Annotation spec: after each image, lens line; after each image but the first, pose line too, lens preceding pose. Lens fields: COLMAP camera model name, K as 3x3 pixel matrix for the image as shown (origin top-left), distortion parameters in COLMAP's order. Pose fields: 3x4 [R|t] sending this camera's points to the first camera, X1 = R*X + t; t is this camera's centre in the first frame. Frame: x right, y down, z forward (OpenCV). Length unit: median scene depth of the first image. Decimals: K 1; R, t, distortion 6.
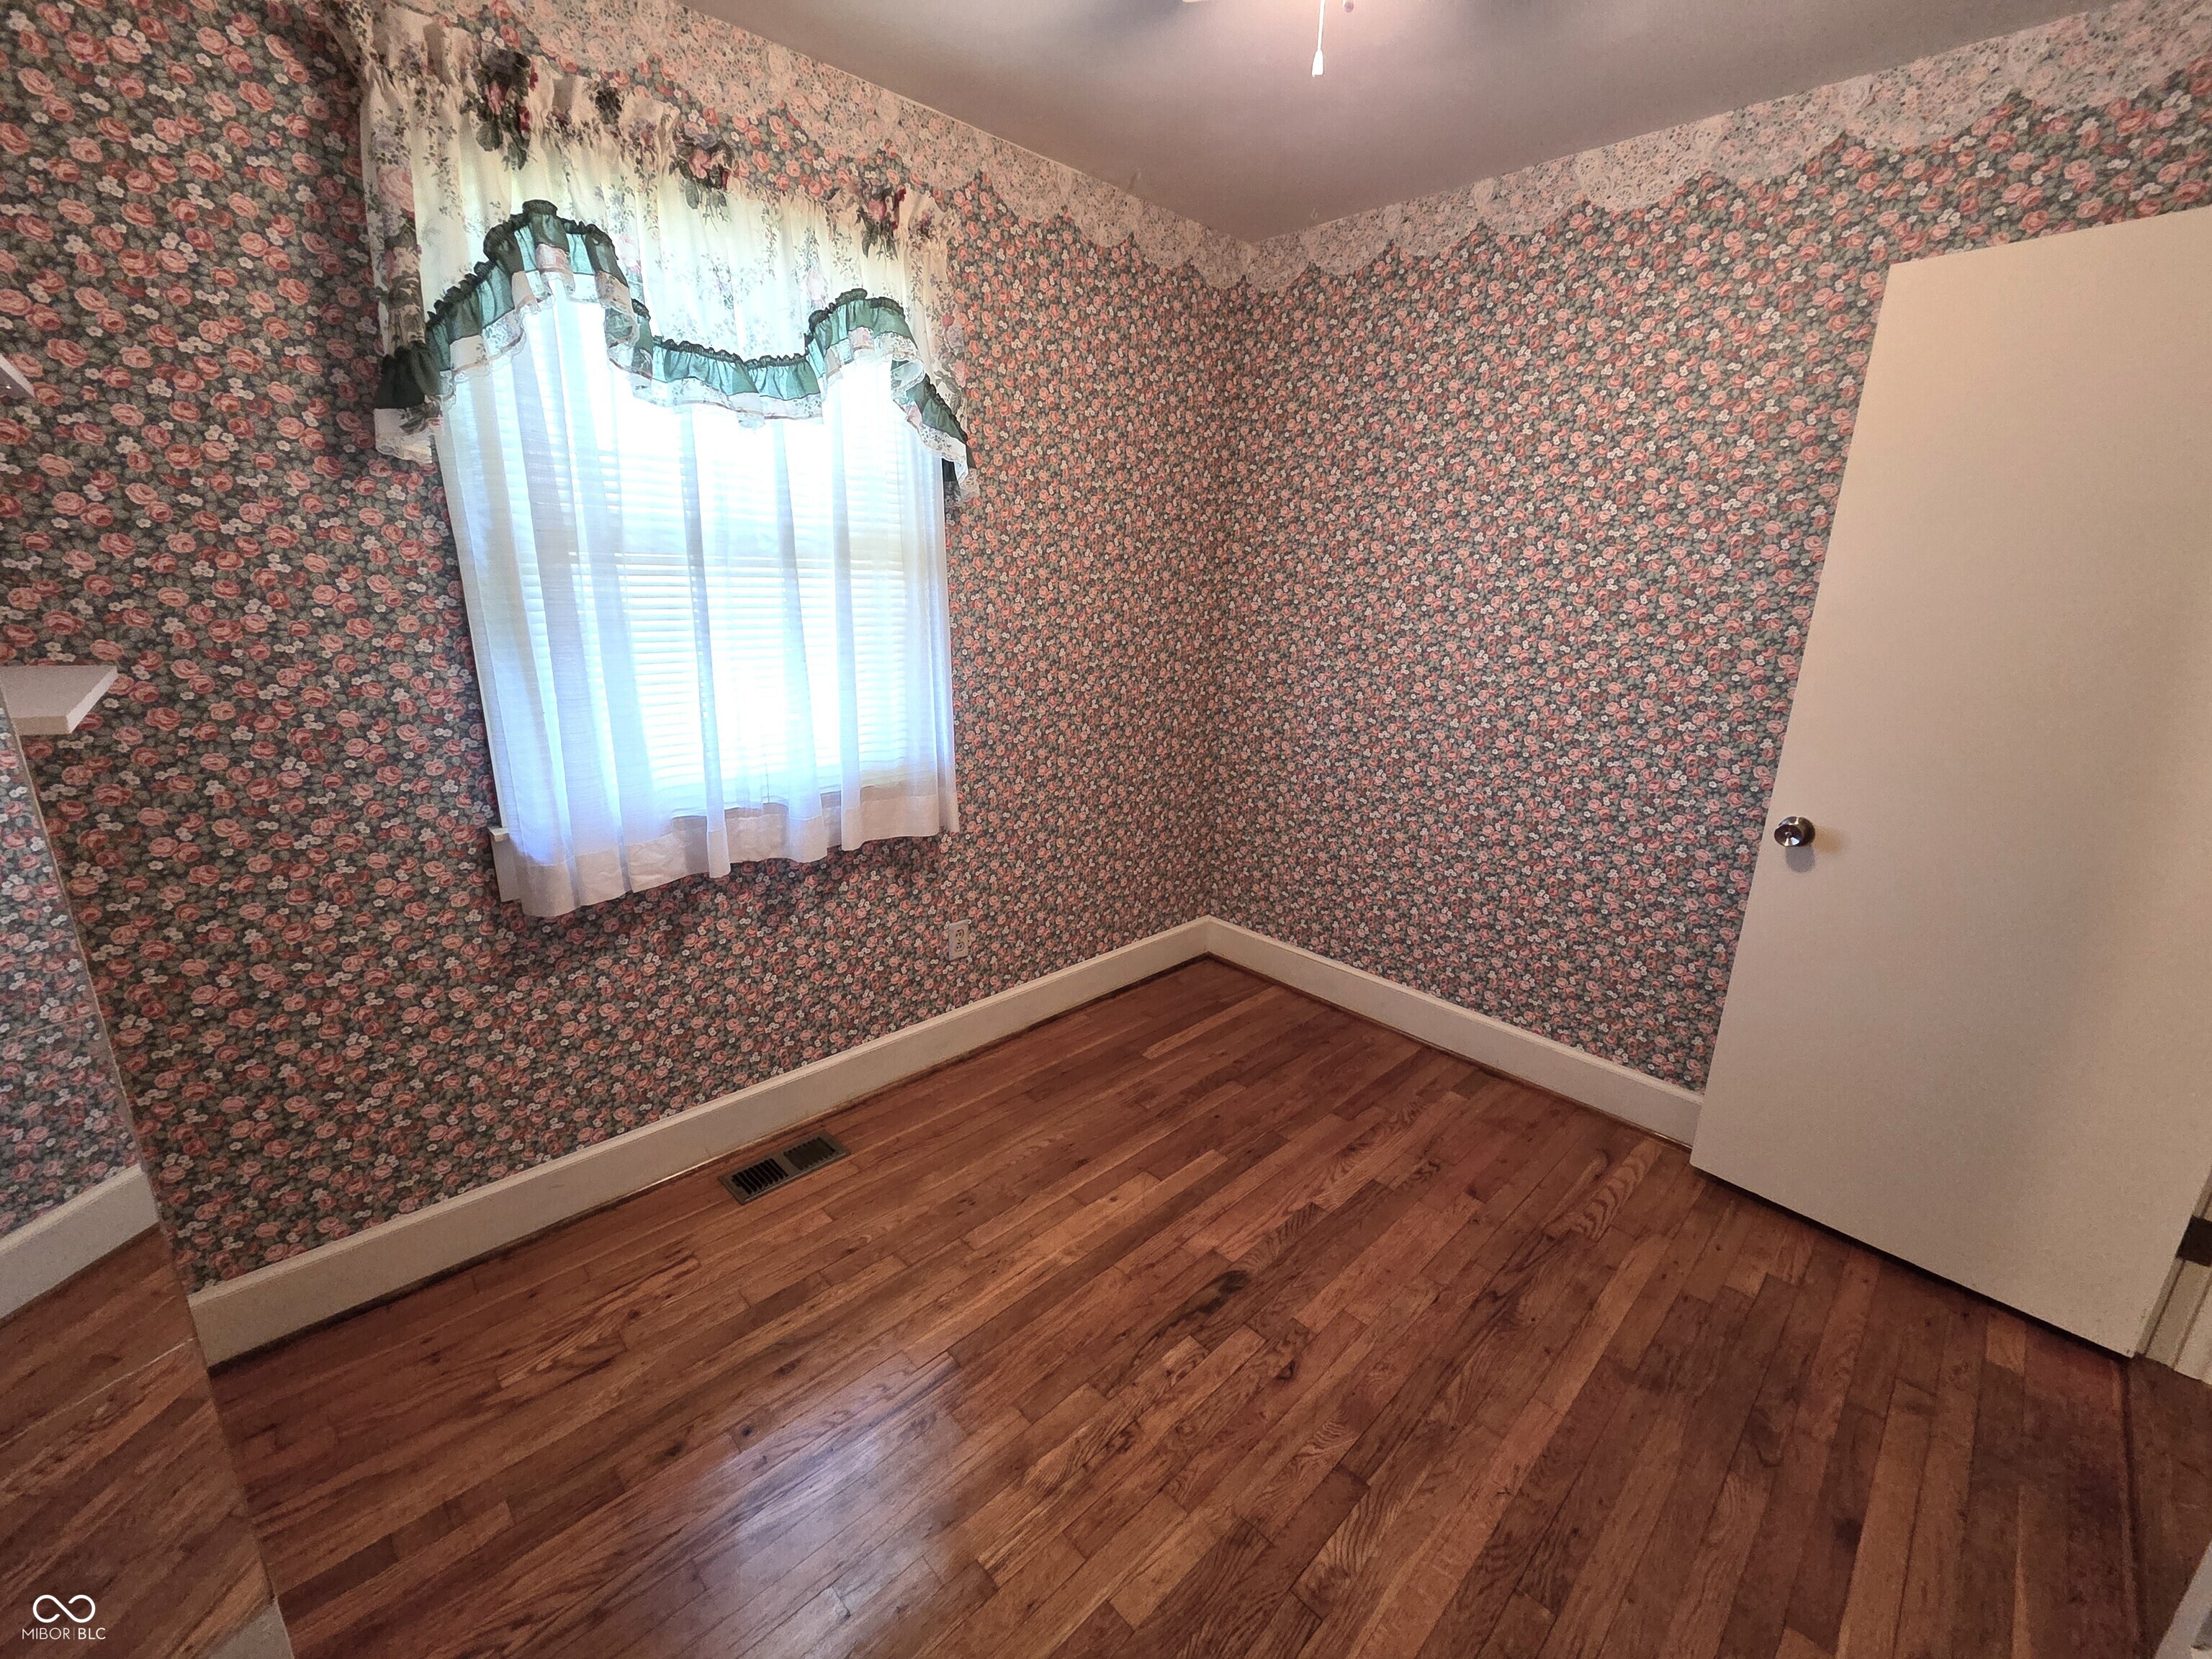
lens RADIAL K [[890.9, 0, 1156.9], [0, 890.9, 840.2], [0, 0, 1]] dist [-0.000547, -0.000459]
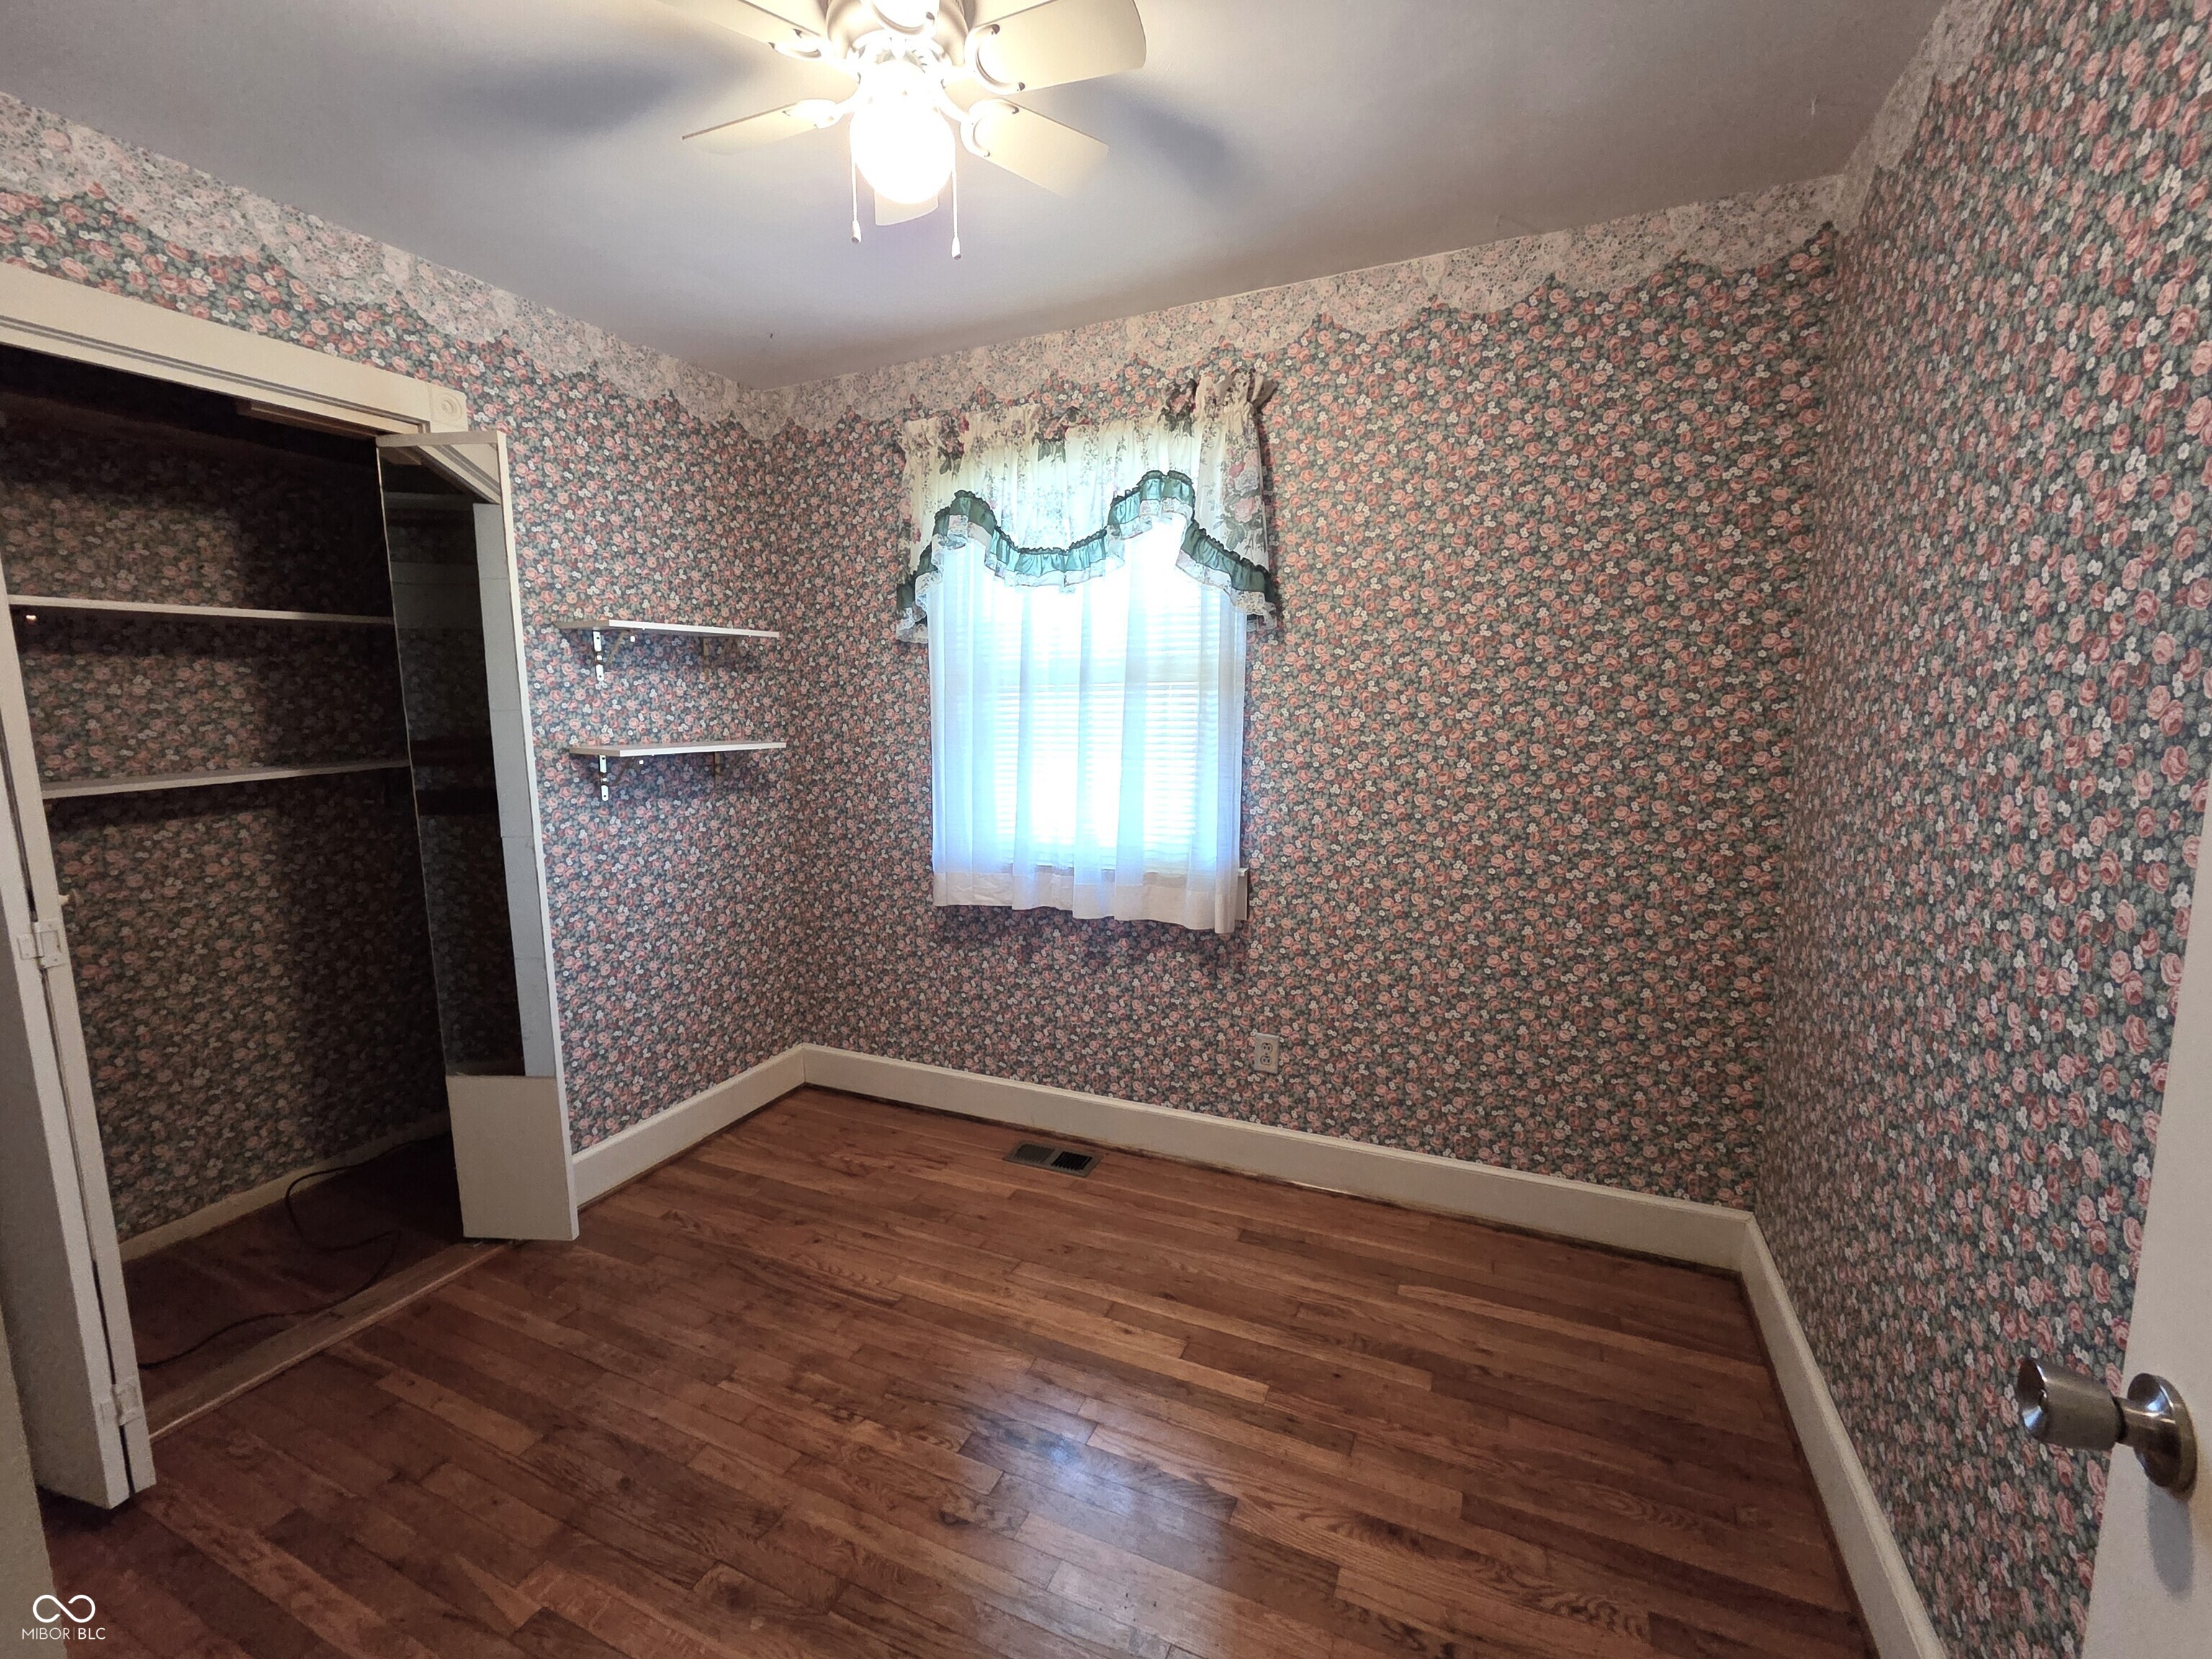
lens RADIAL K [[909.7, 0, 1096.9], [0, 909.7, 823.3], [0, 0, 1]] dist [-0.000456, -0.000707]
pose [[0.350754, 0.102056, -0.930890, 0.817697], [-0.243592, 0.969769, 0.014534, -0.135354], [0.904232, 0.221659, 0.365010, 0.545815]]
